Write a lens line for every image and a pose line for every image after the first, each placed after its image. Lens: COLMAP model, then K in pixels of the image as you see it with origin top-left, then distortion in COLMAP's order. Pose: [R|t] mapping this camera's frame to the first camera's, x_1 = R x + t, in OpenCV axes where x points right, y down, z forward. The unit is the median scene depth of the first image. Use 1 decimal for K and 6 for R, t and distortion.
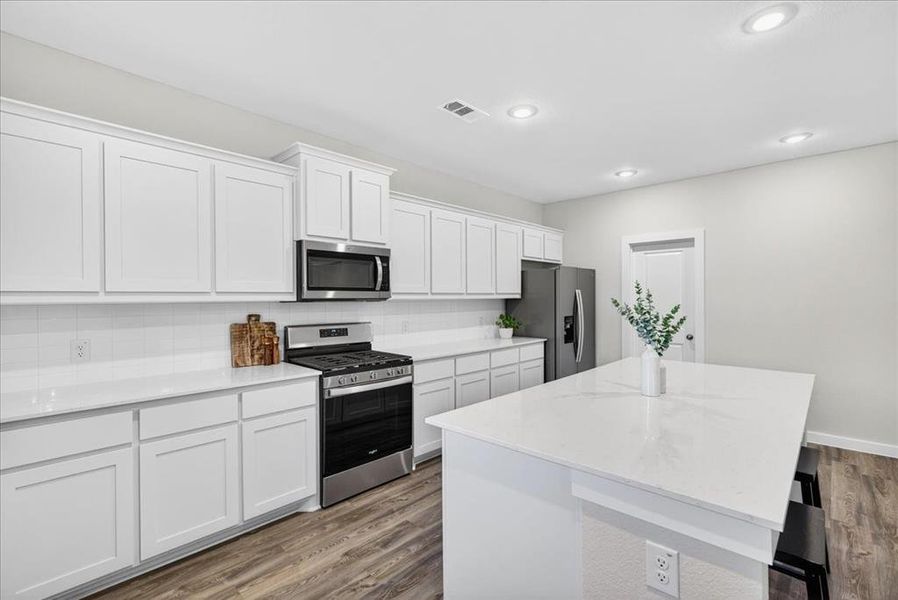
lens RADIAL K [[398.5, 0, 451.9], [0, 398.5, 302.8], [0, 0, 1]] dist [-0.001898, 0.002043]
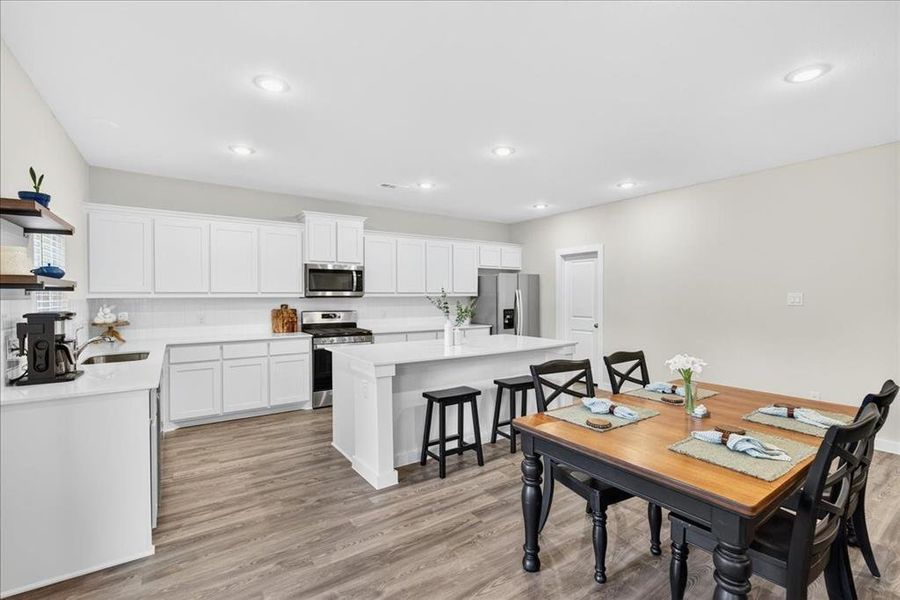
lens RADIAL K [[399.3, 0, 457.9], [0, 399.3, 302.8], [0, 0, 1]] dist [-0.001898, 0.002043]
pose [[0.979661, 0.006080, -0.200569, 0.585391], [-0.005027, 0.999971, 0.005758, 0.006742], [0.200599, -0.004632, 0.979663, -0.568699]]
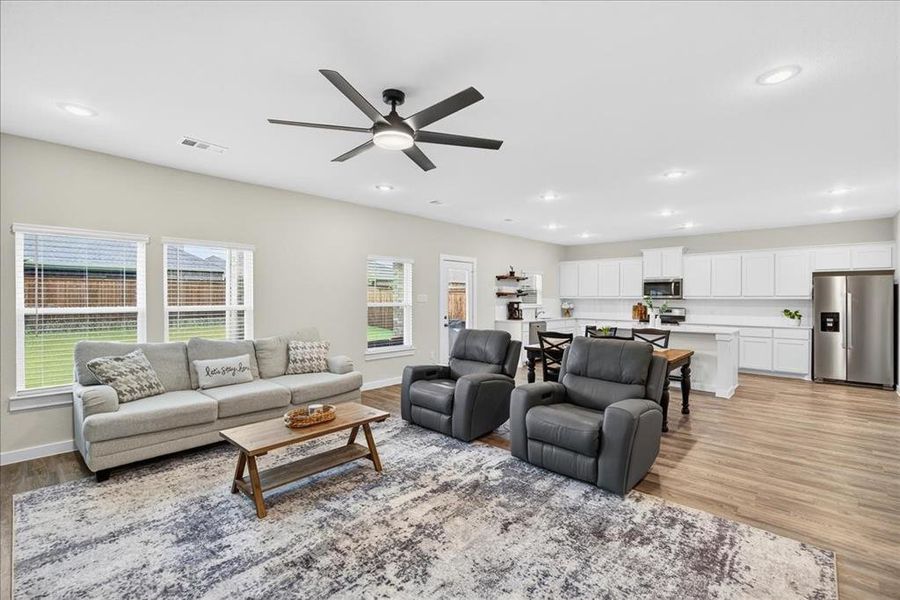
lens RADIAL K [[399.3, 0, 454.5], [0, 399.3, 296.8], [0, 0, 1]] dist [-0.001898, 0.002043]
pose [[-0.000122, 0.002688, -0.999996, 2.453959], [-0.017810, 0.999838, 0.002690, -0.002117], [0.999841, 0.017811, -0.000074, -0.438715]]
